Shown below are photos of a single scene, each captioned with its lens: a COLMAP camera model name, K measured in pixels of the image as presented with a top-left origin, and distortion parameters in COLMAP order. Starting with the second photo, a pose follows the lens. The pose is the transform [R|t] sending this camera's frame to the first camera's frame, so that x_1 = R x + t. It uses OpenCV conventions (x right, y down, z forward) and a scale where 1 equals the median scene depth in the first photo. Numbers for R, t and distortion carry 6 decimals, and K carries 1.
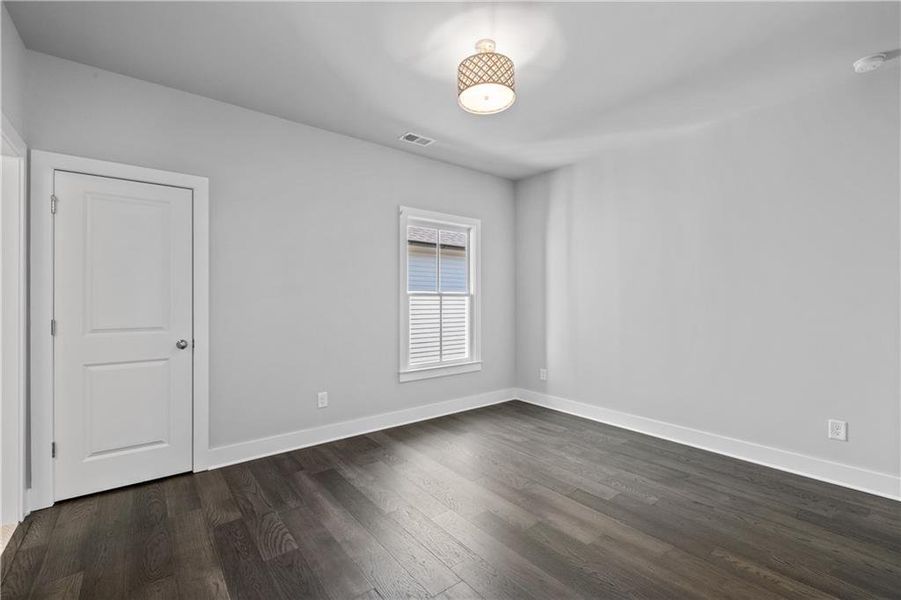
lens RADIAL K [[389.7, 0, 453.6], [0, 389.7, 302.5], [0, 0, 1]] dist [0.001526, 0.000072]
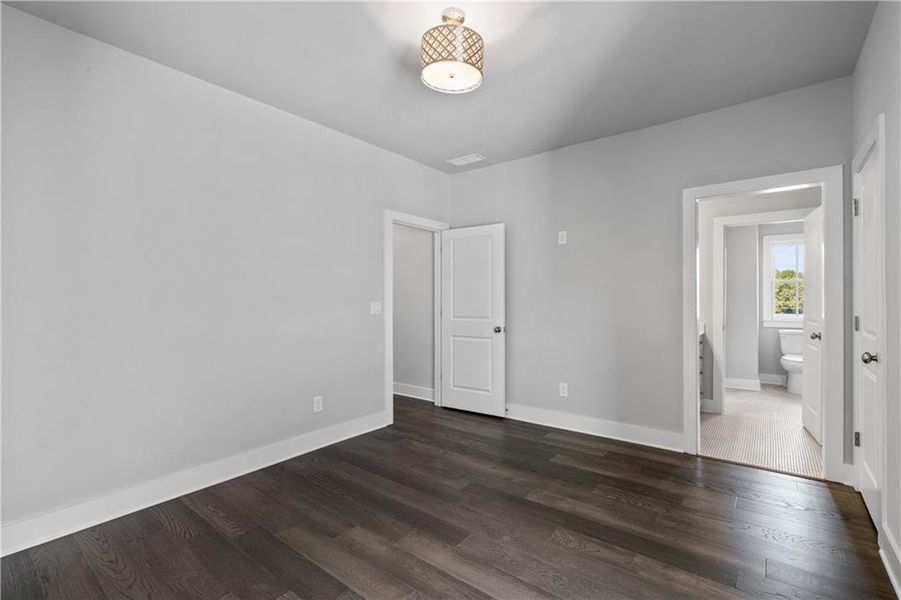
lens RADIAL K [[389.7, 0, 453.6], [0, 389.7, 302.5], [0, 0, 1]] dist [0.001526, 0.000072]
pose [[-0.973486, 0.006994, -0.228639, 0.316224], [0.006582, 0.999975, 0.002563, 0.001446], [0.228651, 0.000990, -0.973508, 2.046646]]
